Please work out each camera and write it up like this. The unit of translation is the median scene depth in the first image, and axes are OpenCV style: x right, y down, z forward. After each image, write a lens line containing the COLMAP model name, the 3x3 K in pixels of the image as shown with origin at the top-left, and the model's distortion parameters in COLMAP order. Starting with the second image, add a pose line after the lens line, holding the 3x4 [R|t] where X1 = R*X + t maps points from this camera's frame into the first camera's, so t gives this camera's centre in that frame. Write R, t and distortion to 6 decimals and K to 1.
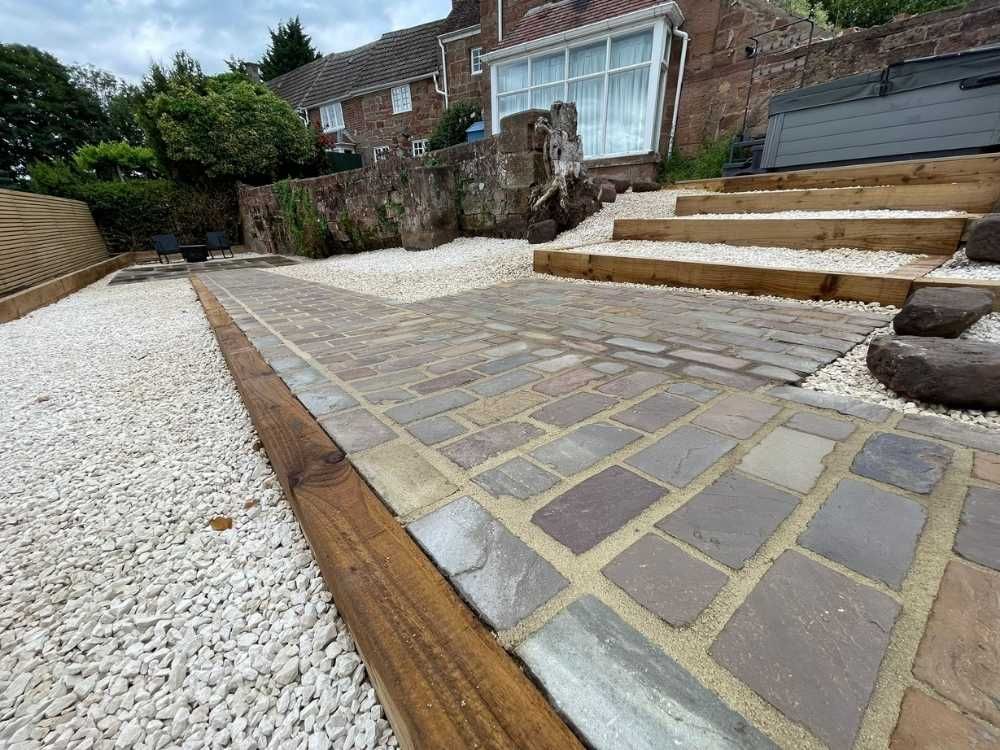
lens RADIAL K [[404.9, 0, 494.6], [0, 404.9, 373.8], [0, 0, 1]] dist [-0.000476, 0.000335]
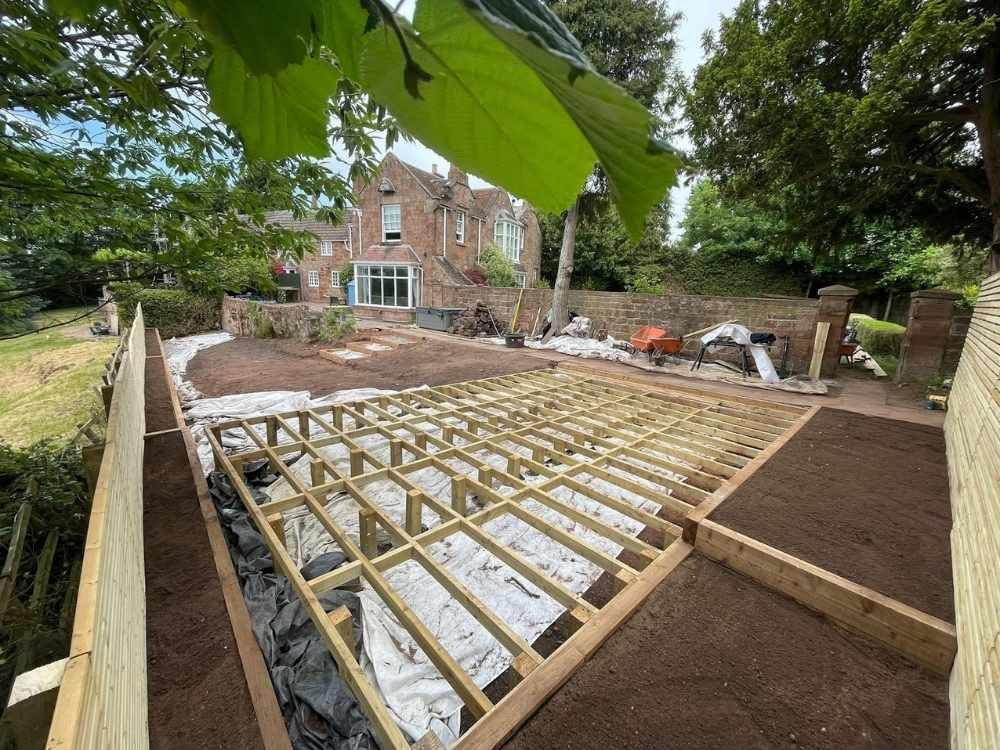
lens RADIAL K [[404.2, 0, 496.2], [0, 404.2, 377.8], [0, 0, 1]] dist [-0.000712, -0.000087]
pose [[0.990660, 0.041979, 0.129731, 0.492887], [-0.021005, 0.987055, -0.158998, 0.224741], [-0.134727, 0.154788, 0.978718, -1.215278]]
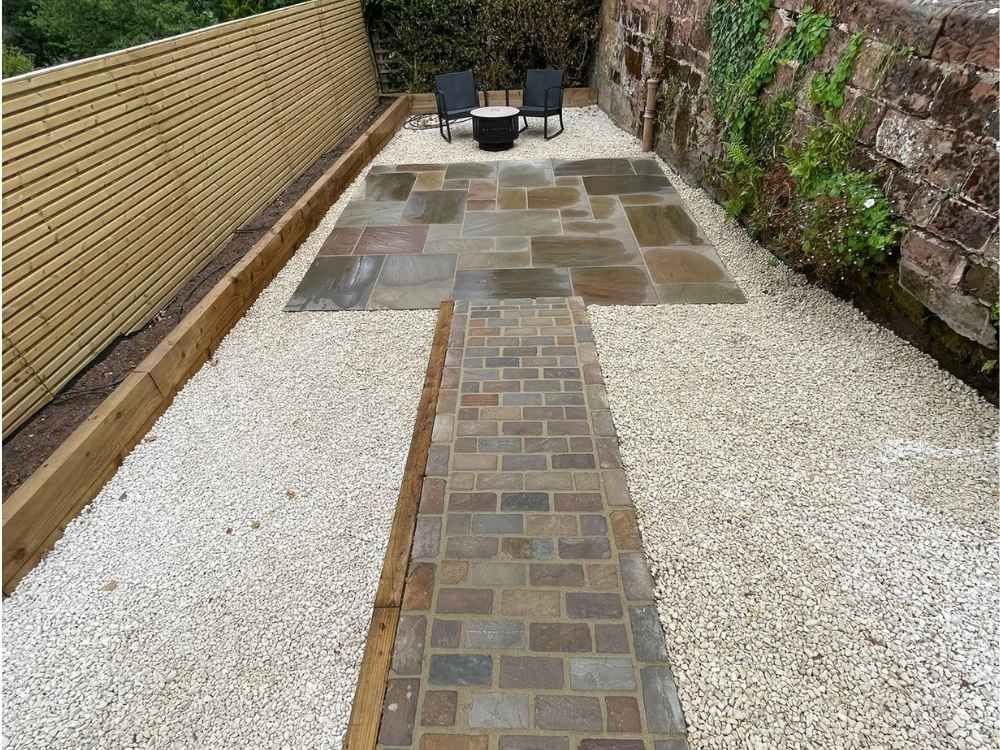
lens RADIAL K [[534.2, 0, 500.0], [0, 534.2, 375.0], [0, 0, 1]] dist [-0.007566, 0.000126]
pose [[0.793067, 0.394267, -0.464325, -0.400475], [-0.224420, 0.897770, 0.379004, -0.335150], [0.566286, -0.196372, 0.800474, 0.535665]]
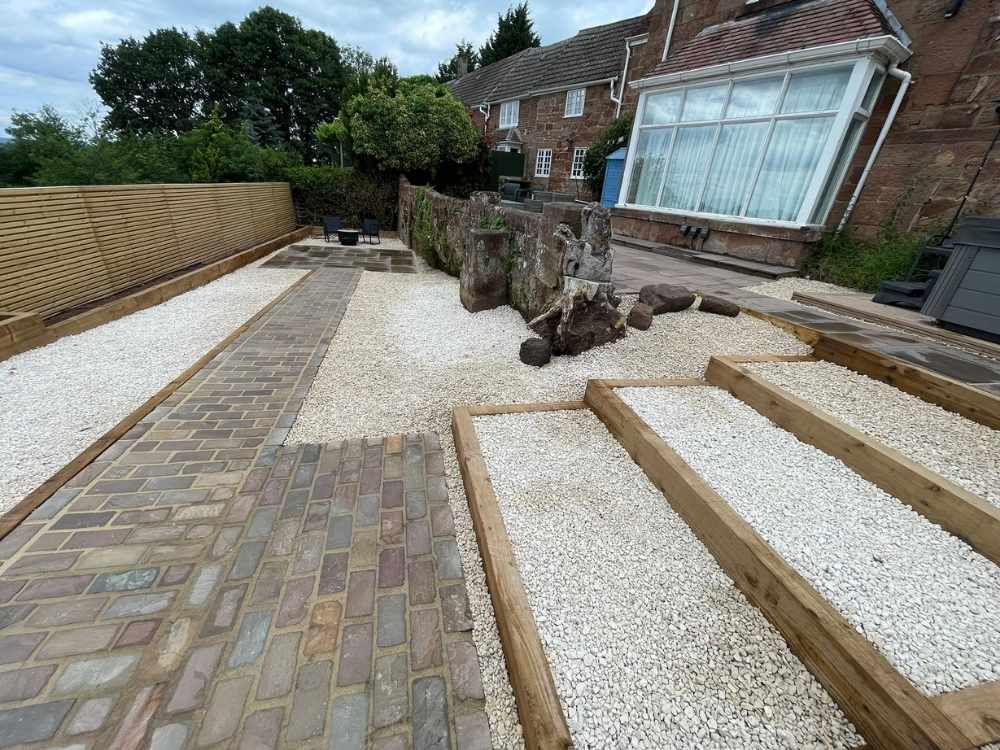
lens RADIAL K [[404.9, 0, 494.6], [0, 404.9, 373.8], [0, 0, 1]] dist [-0.000476, 0.000335]
pose [[0.904080, 0.273359, -0.328502, 0.147535], [-0.260580, 0.961856, 0.083249, -0.155877], [0.338728, 0.010337, 0.940827, 0.069275]]
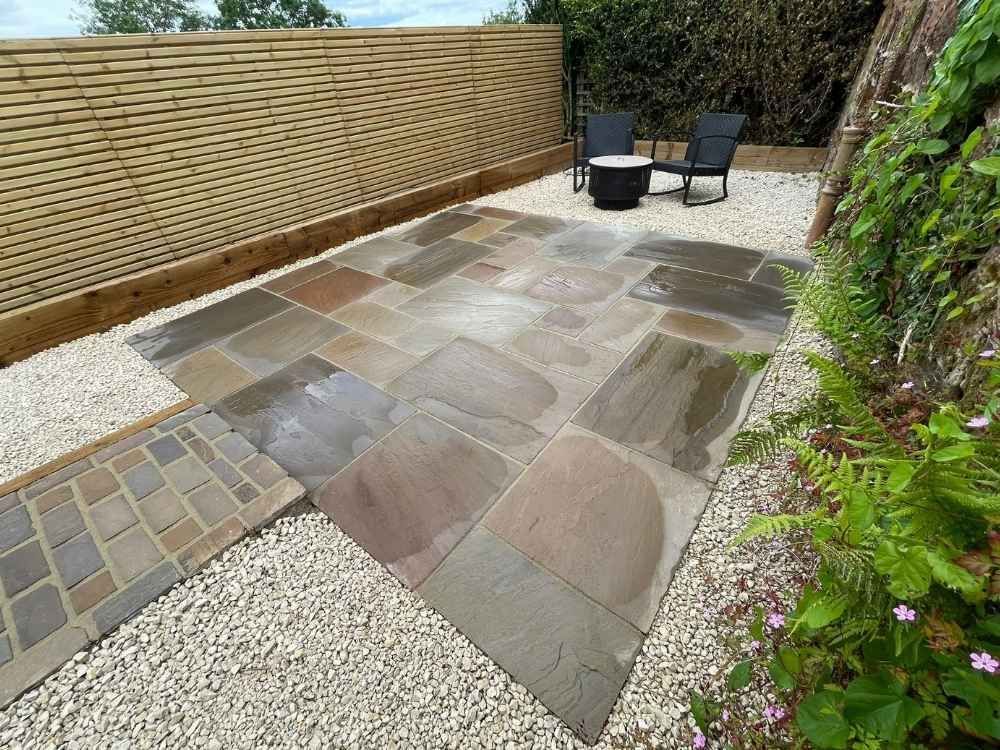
lens RADIAL K [[404.9, 0, 494.6], [0, 404.9, 373.8], [0, 0, 1]] dist [-0.000476, 0.000335]
pose [[0.269610, 0.615050, -0.740962, -0.451198], [-0.300542, 0.784764, 0.542052, -0.398571], [0.914869, 0.076548, 0.396428, 0.912162]]
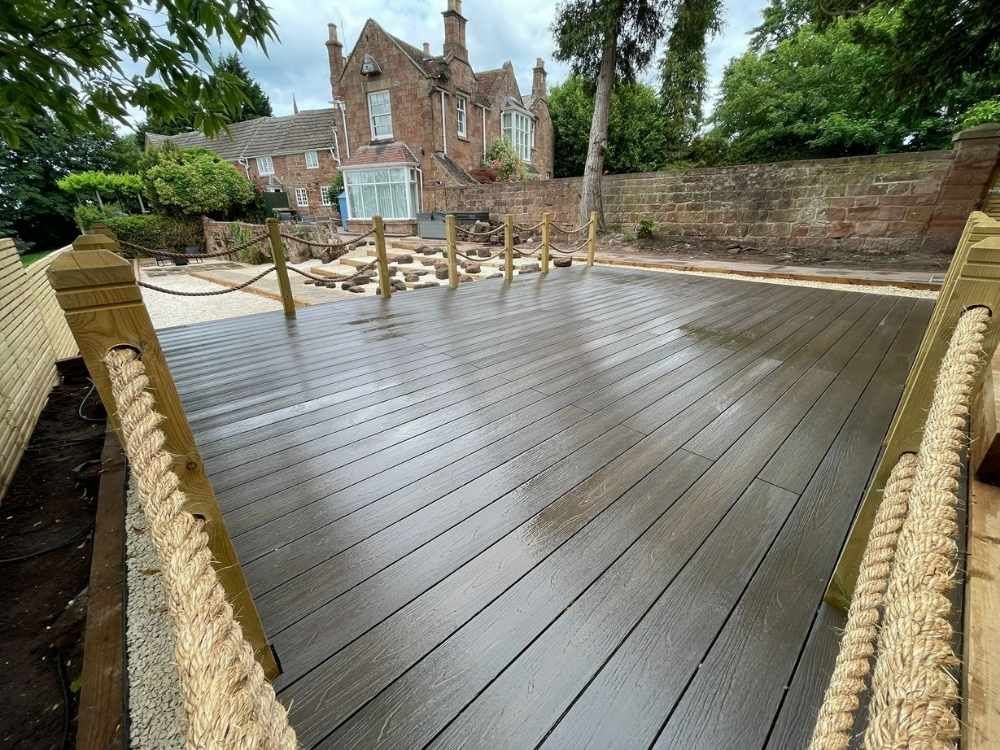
lens RADIAL K [[404.9, 0, 494.6], [0, 404.9, 373.8], [0, 0, 1]] dist [-0.000476, 0.000335]
pose [[0.994210, -0.020586, 0.105468, 0.479829], [0.020588, 0.999787, 0.001074, 0.253328], [-0.105468, 0.001104, 0.994422, -1.030966]]
